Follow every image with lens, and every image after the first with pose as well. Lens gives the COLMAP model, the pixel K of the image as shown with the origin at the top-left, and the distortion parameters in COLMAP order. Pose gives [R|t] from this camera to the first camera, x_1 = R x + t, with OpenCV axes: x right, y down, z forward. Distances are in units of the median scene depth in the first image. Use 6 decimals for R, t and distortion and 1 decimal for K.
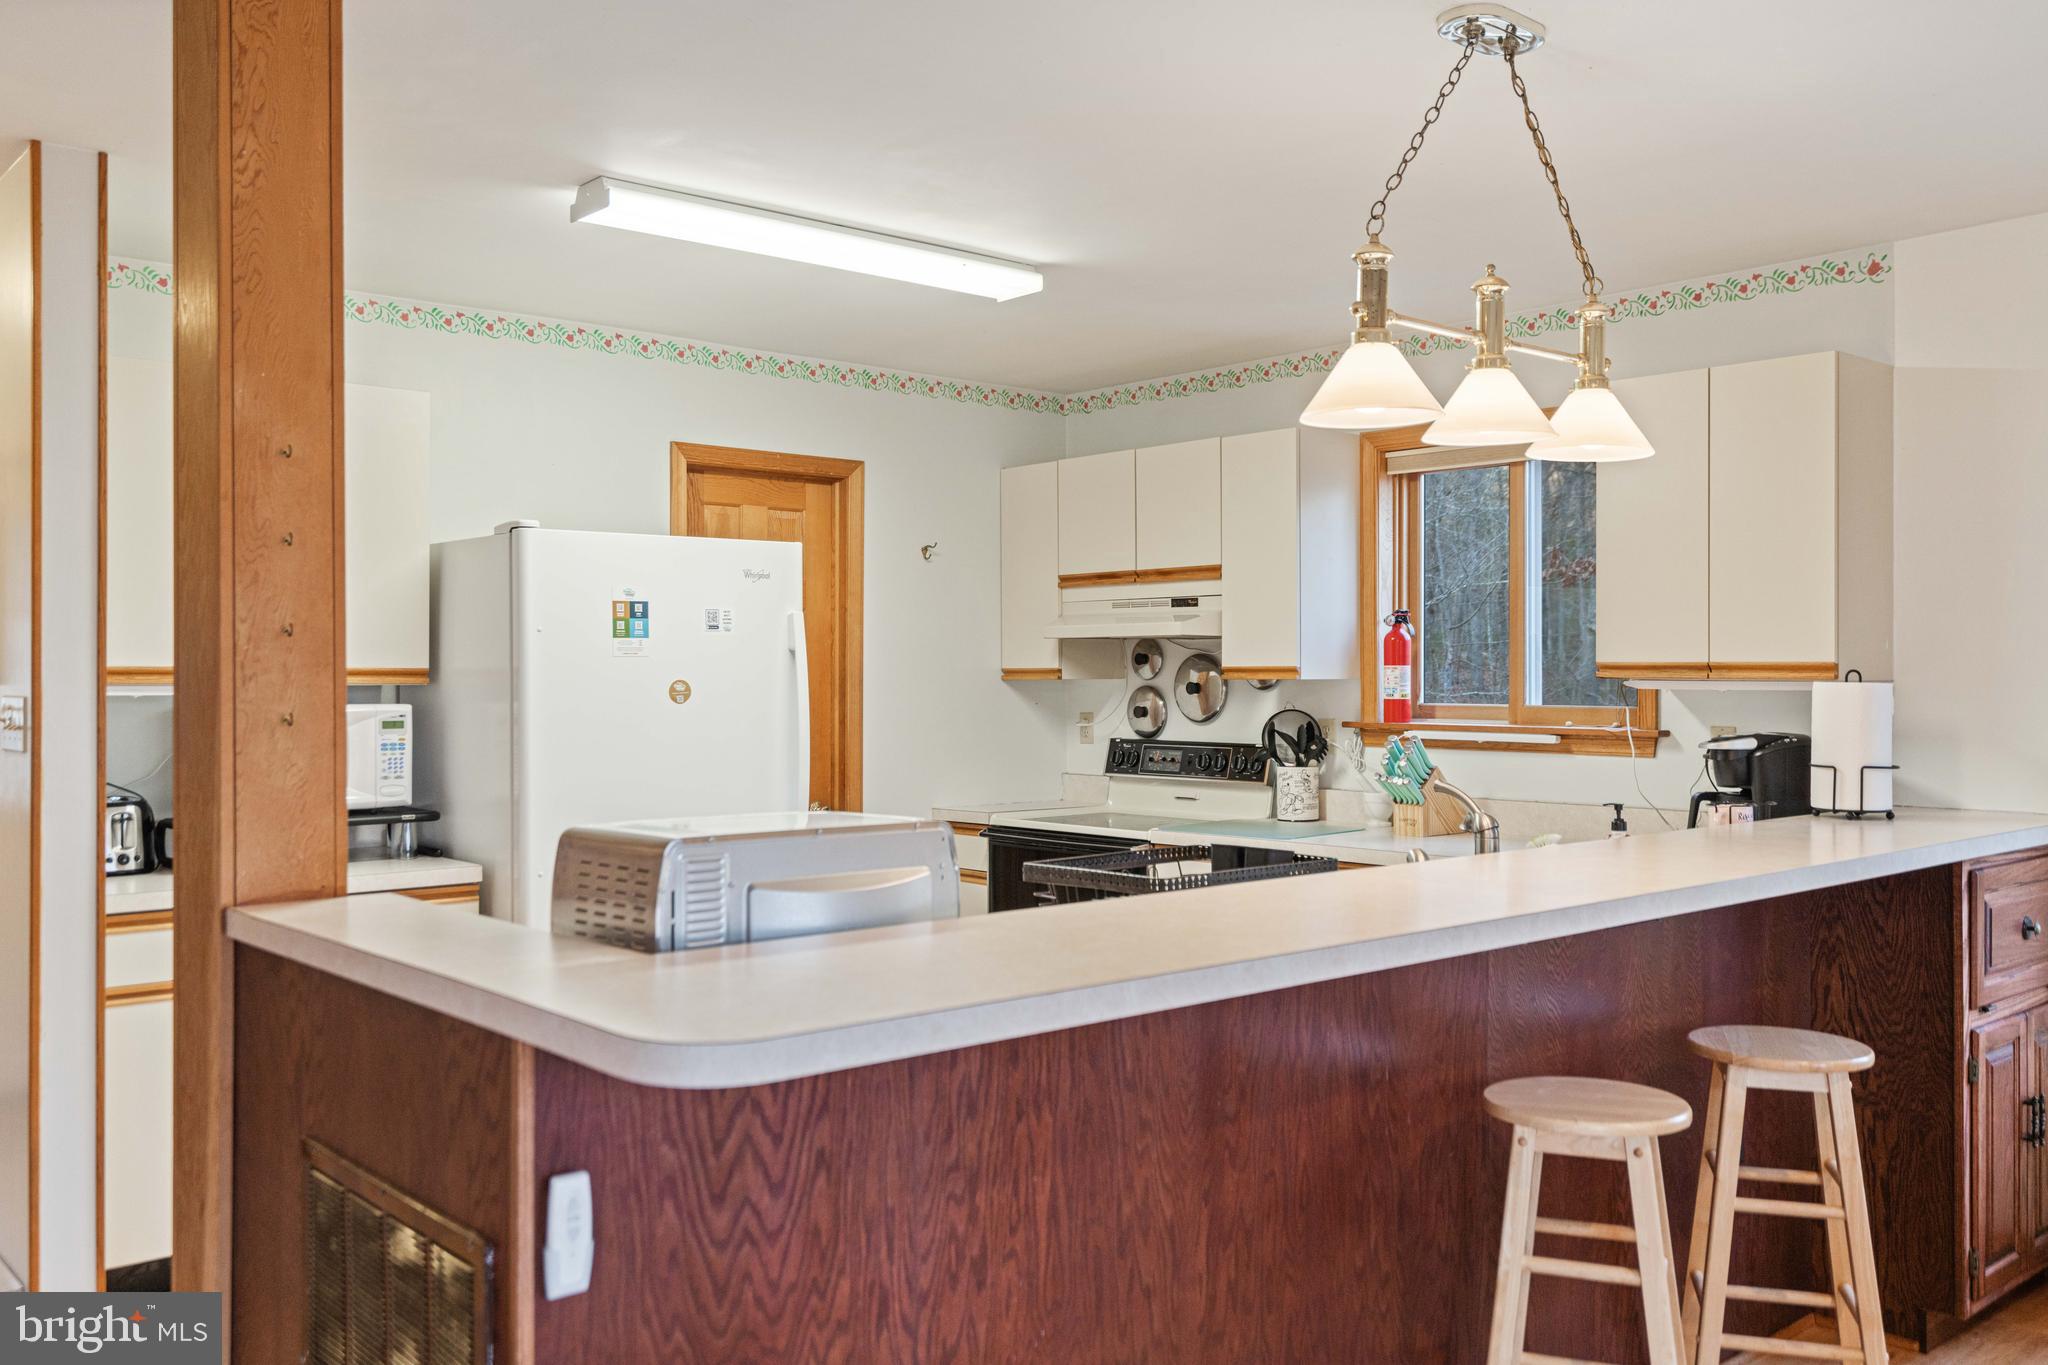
lens RADIAL K [[1711.6, 0, 1016.9], [0, 1711.6, 681.1], [0, 0, 1]] dist [0.014624, 0.002304]
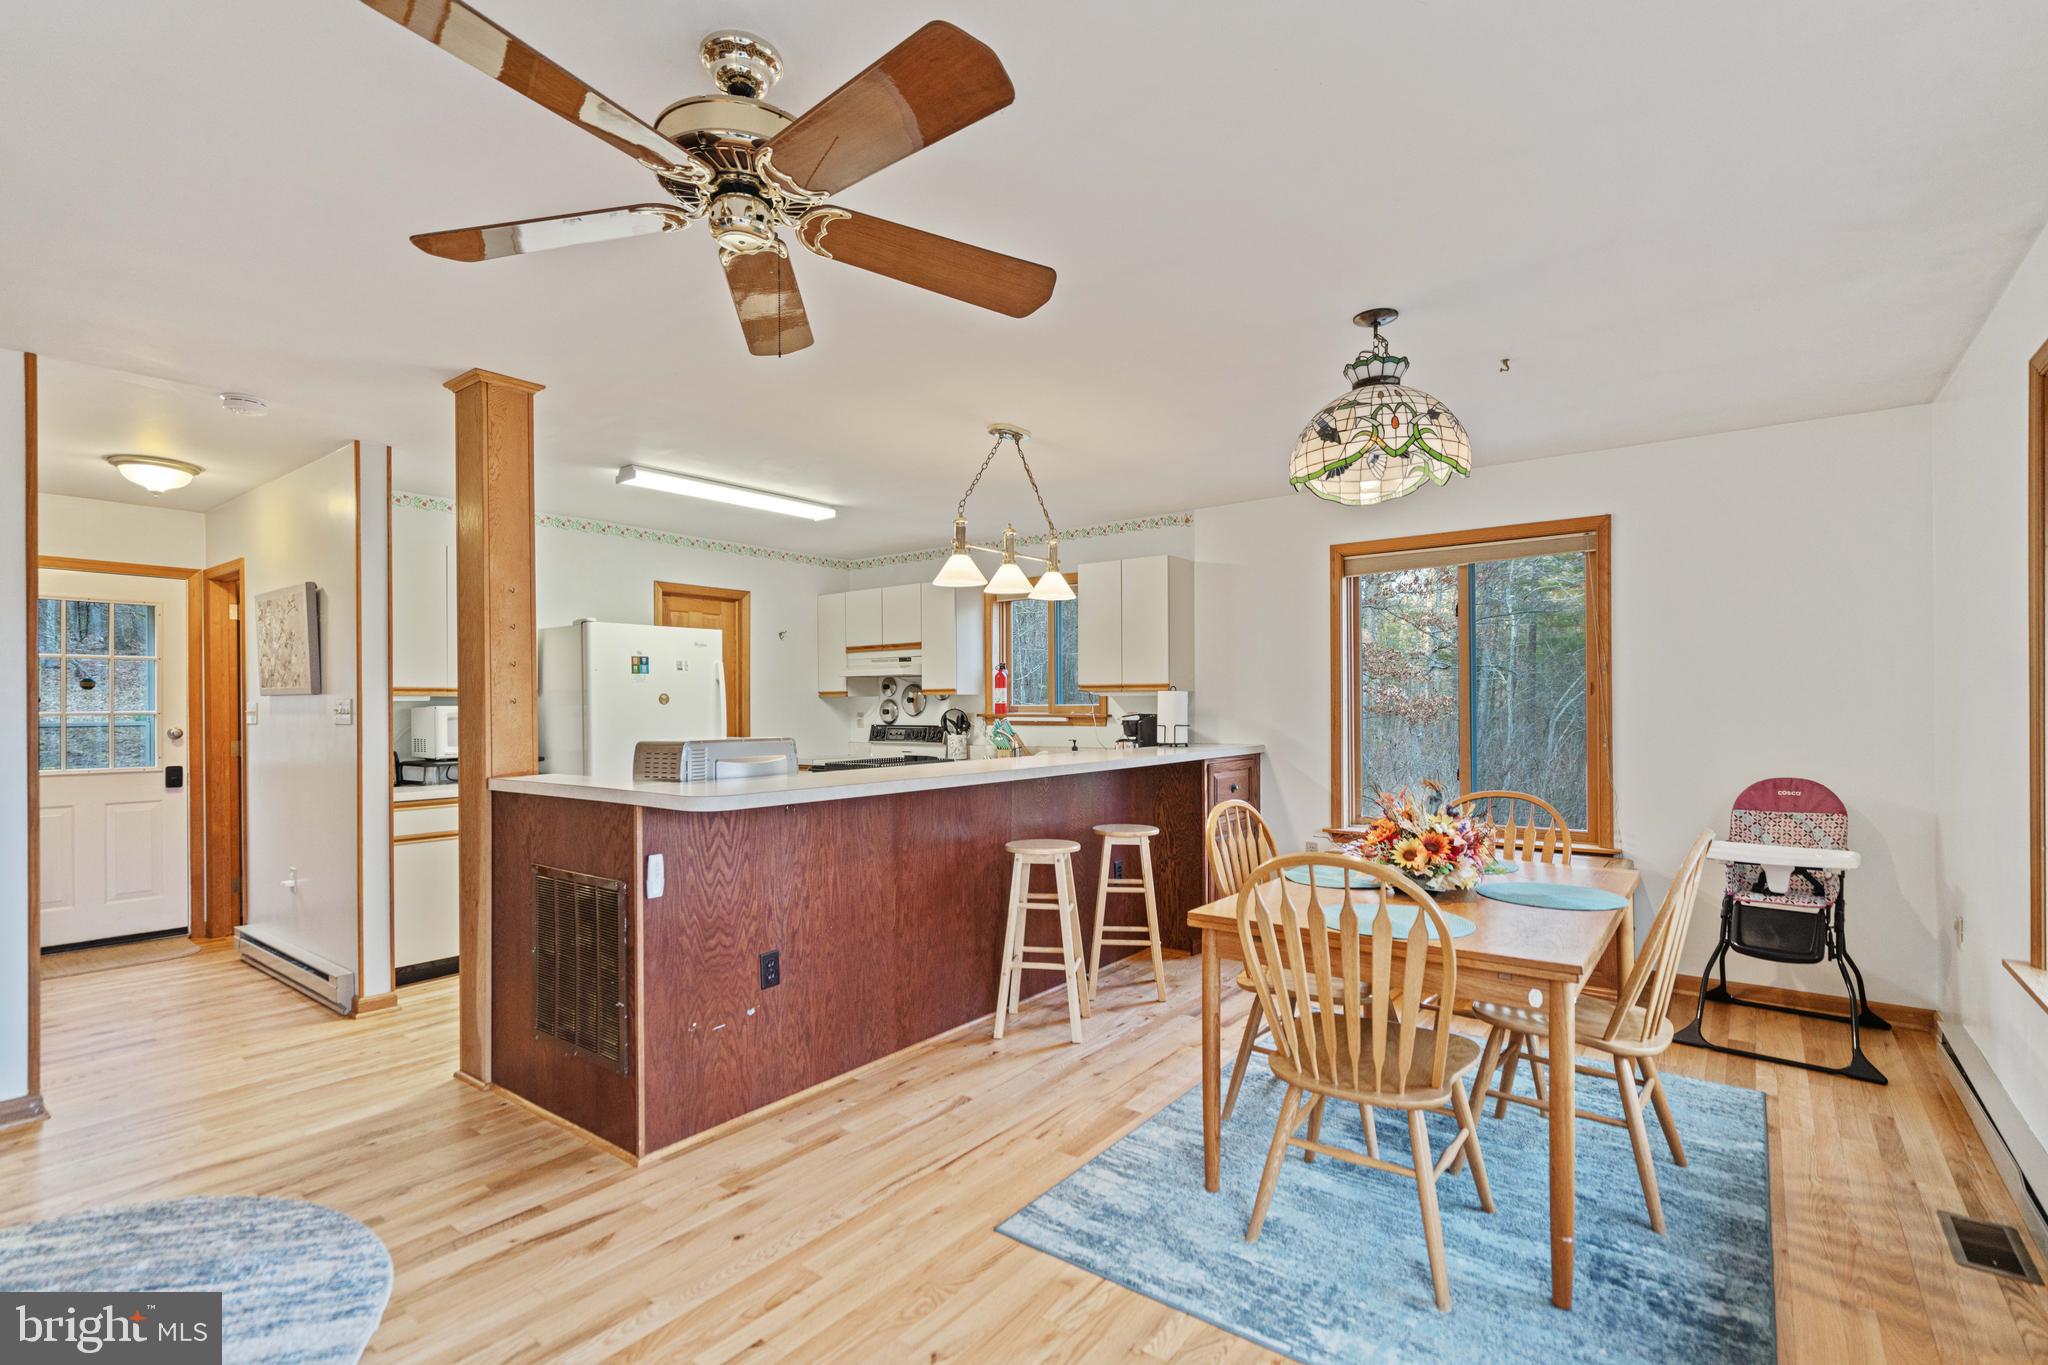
lens RADIAL K [[941.0, 0, 1022.3], [0, 941.0, 709.8], [0, 0, 1]] dist [-0.041499, 0.009085]
pose [[0.979966, -0.006778, 0.199048, 0.010909], [0.006600, 0.999977, 0.001558, 0.025154], [-0.199054, -0.000213, 0.979988, -0.286266]]
